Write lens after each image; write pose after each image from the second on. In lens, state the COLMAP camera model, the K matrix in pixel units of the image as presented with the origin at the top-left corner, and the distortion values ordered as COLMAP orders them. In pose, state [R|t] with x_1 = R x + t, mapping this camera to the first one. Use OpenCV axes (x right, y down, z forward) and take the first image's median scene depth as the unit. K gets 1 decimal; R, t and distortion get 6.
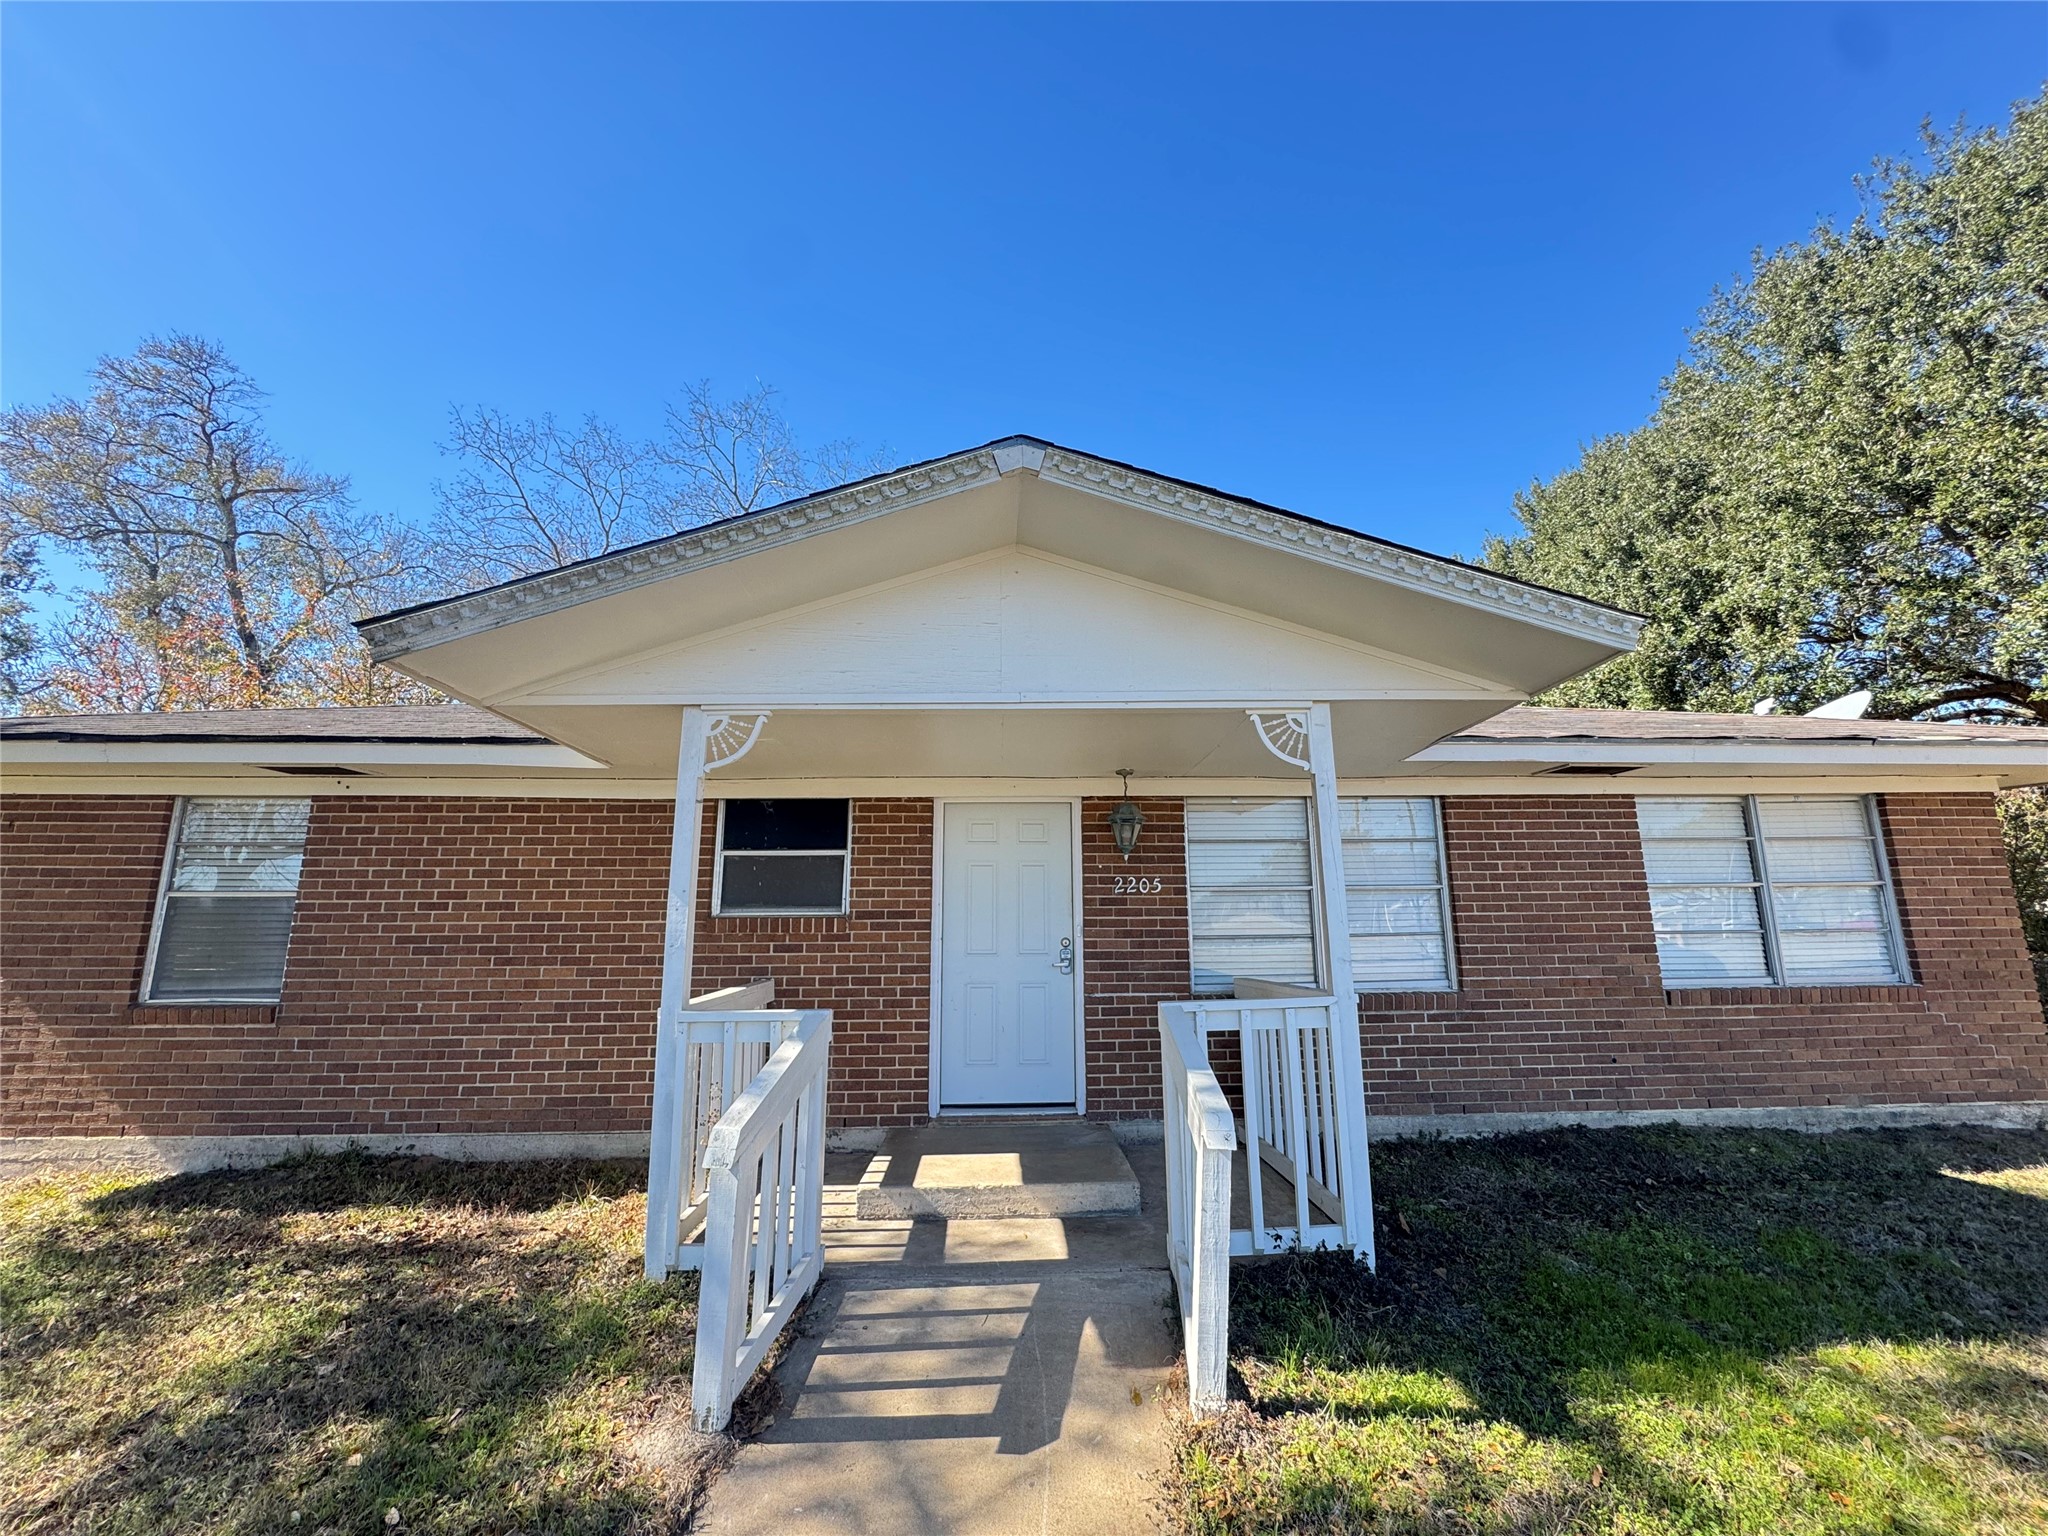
lens RADIAL K [[815.8, 0, 1023.9], [0, 815.8, 776.8], [0, 0, 1]] dist [-0.002081, 0.000573]
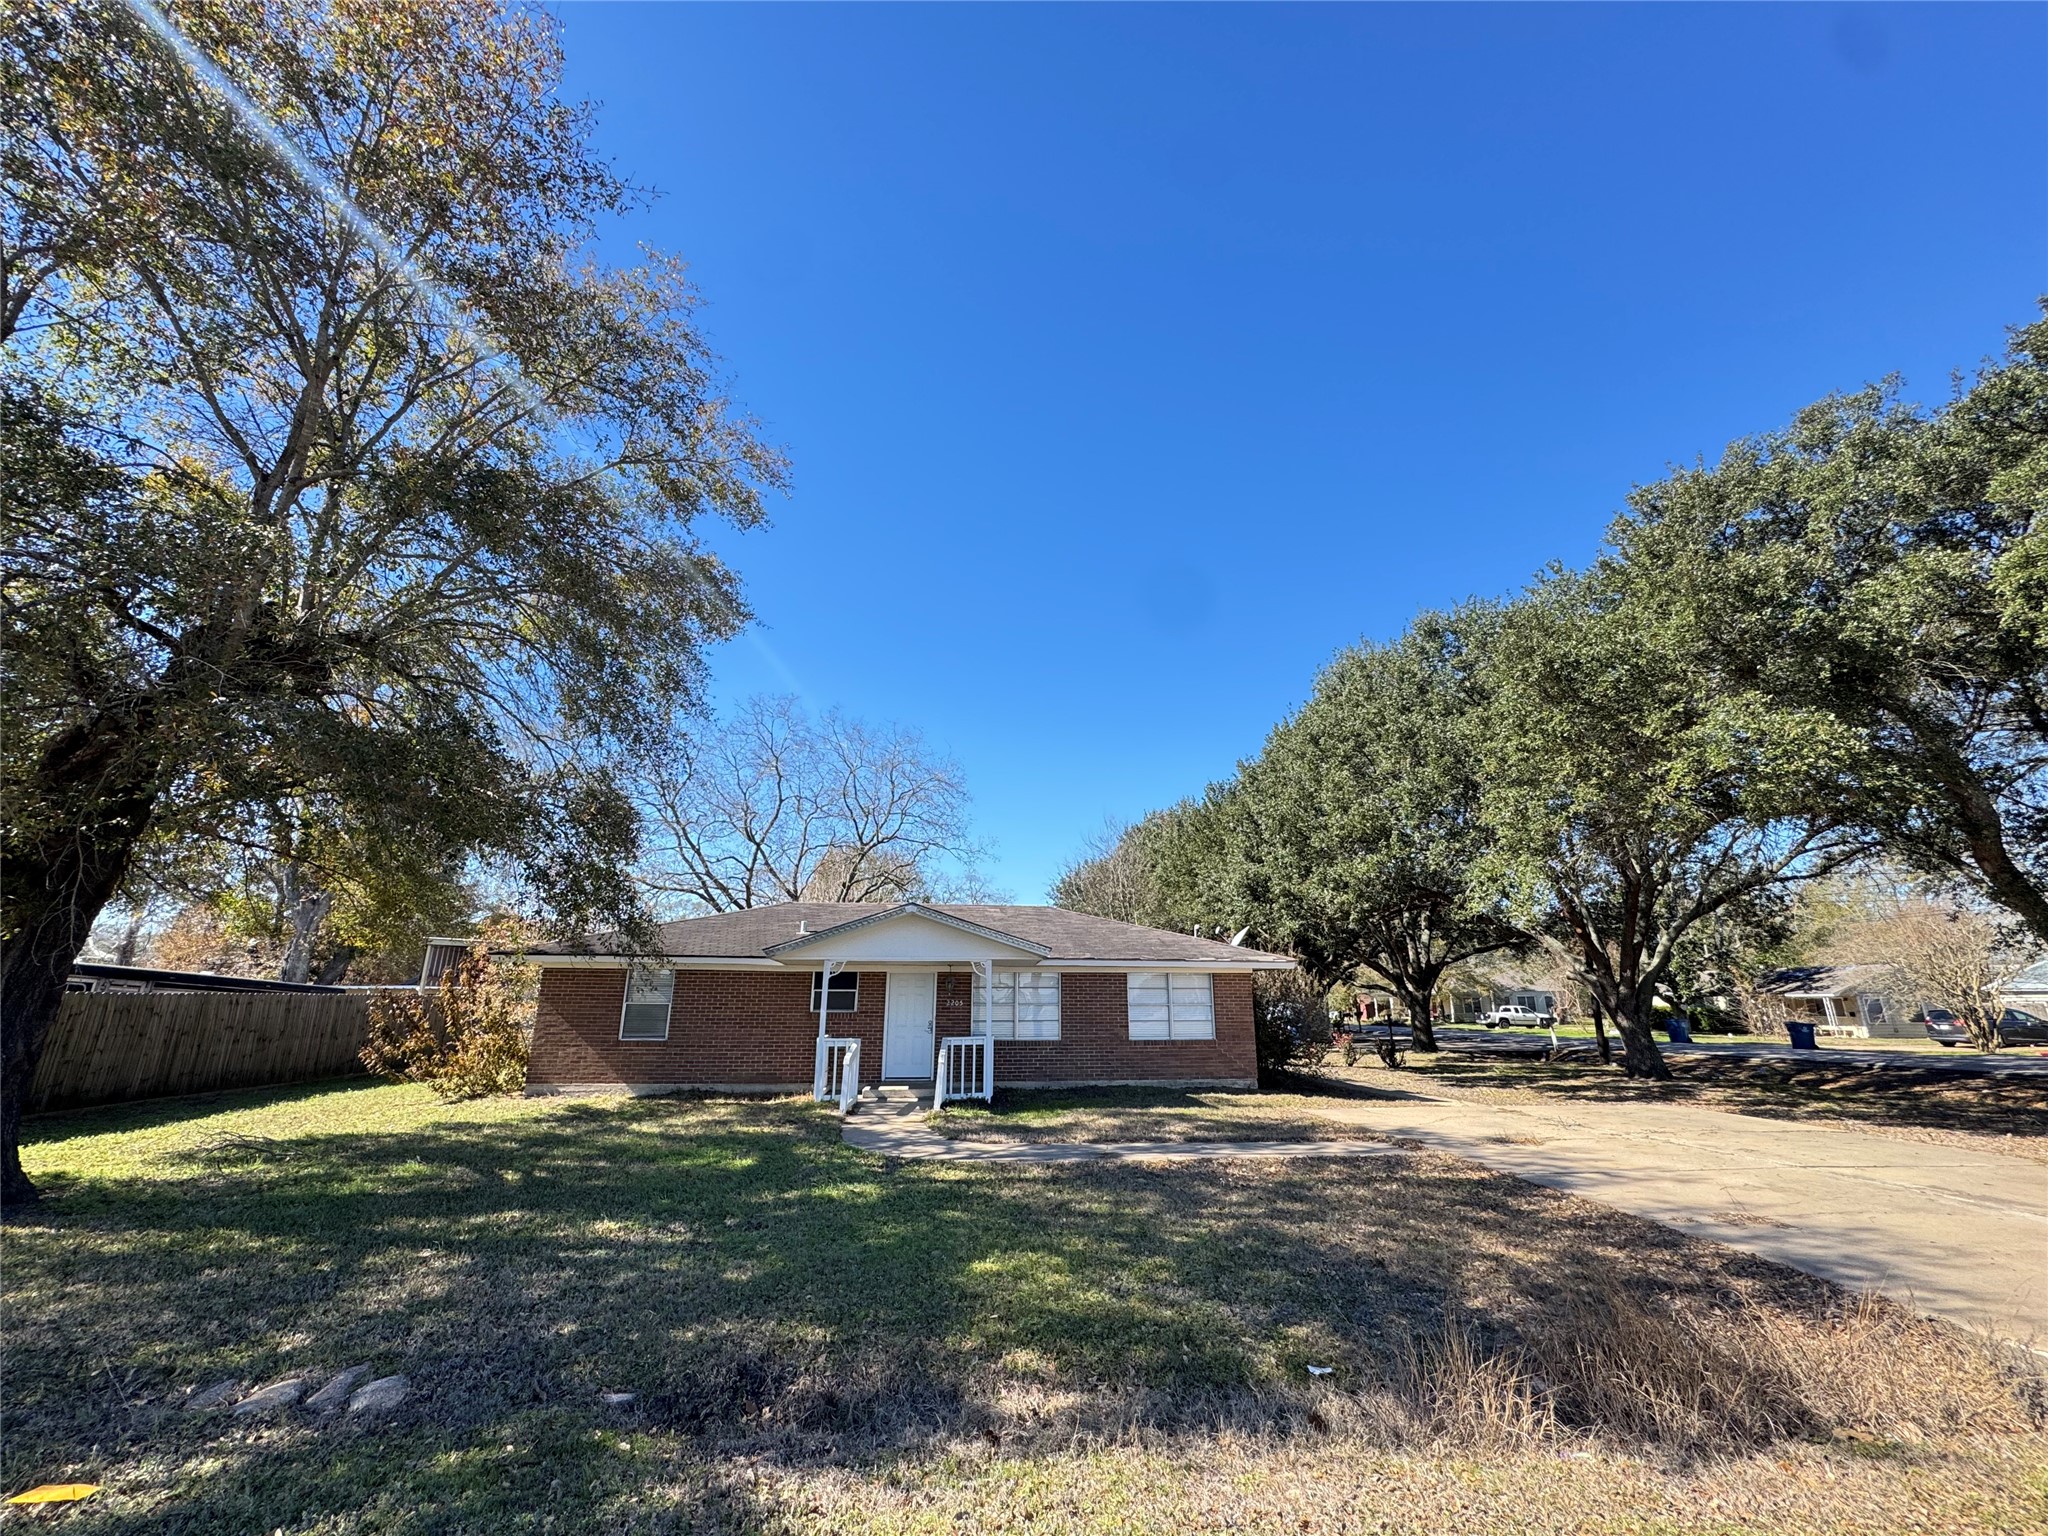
lens RADIAL K [[815.8, 0, 1026.9], [0, 815.8, 765.9], [0, 0, 1]] dist [-0.002081, 0.000573]
pose [[0.997010, 0.030893, 0.070825, 0.167769], [-0.023102, 0.993850, -0.108295, -0.414712], [-0.073735, 0.106335, 0.991593, -2.085278]]
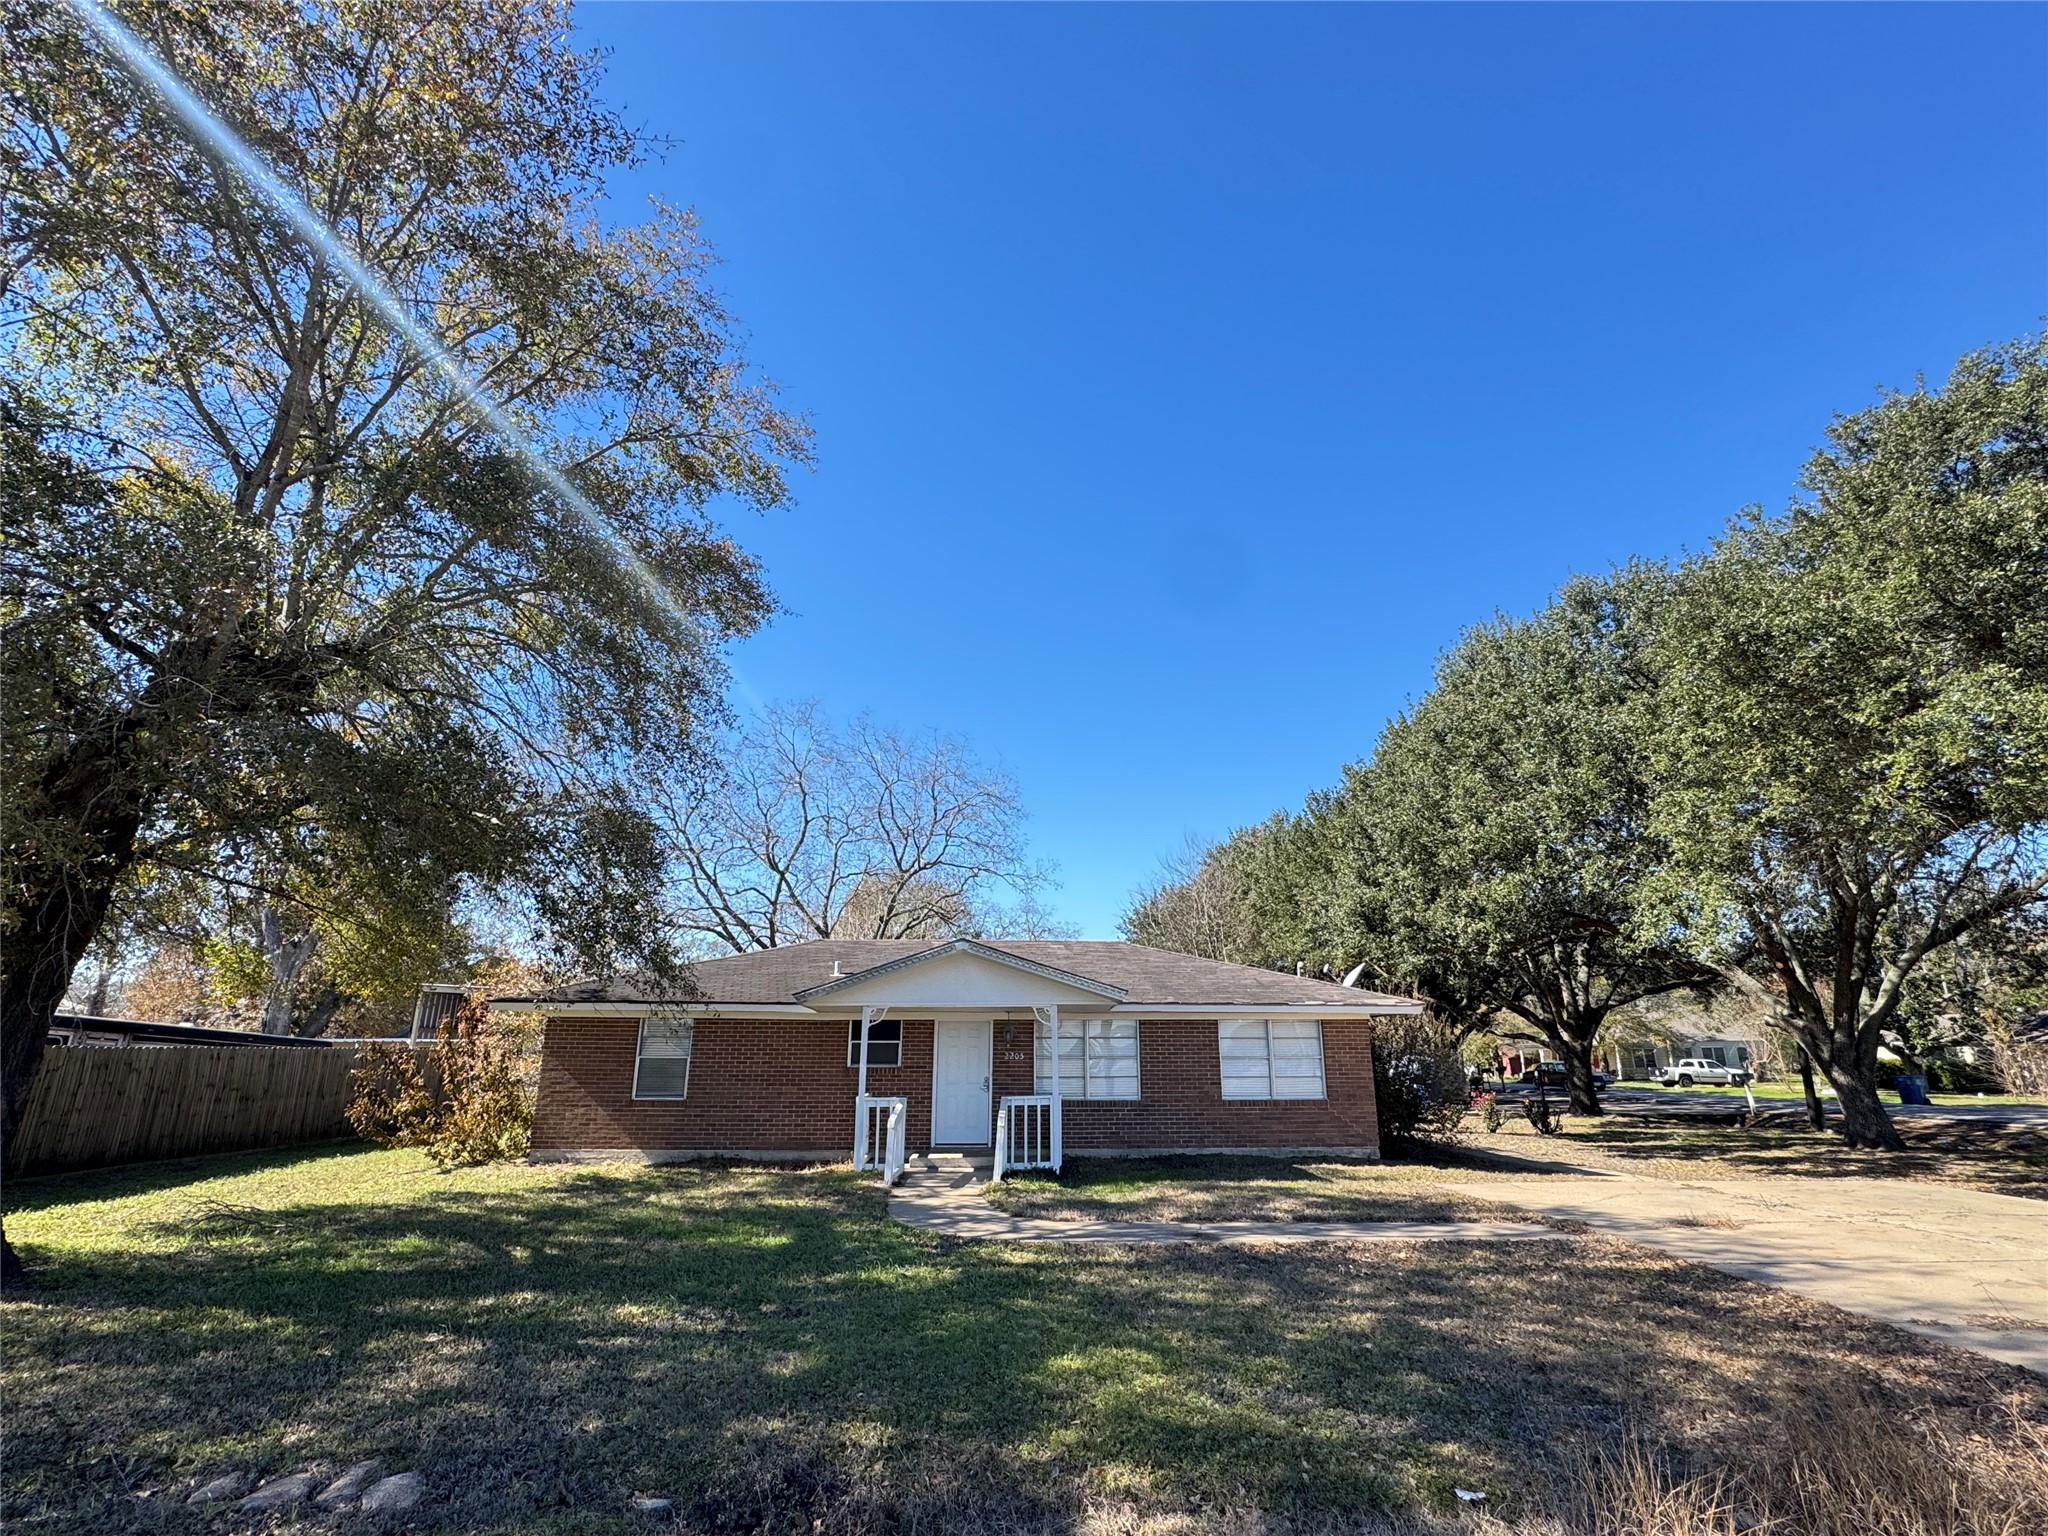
lens RADIAL K [[966.1, 0, 1025.0], [0, 966.1, 766.9], [0, 0, 1]] dist [-0.005708, 0.002084]
pose [[0.999932, 0.009938, 0.006116, 0.148660], [-0.009156, 0.993105, -0.116873, -0.412976], [-0.007236, 0.116809, 0.993128, -2.104834]]
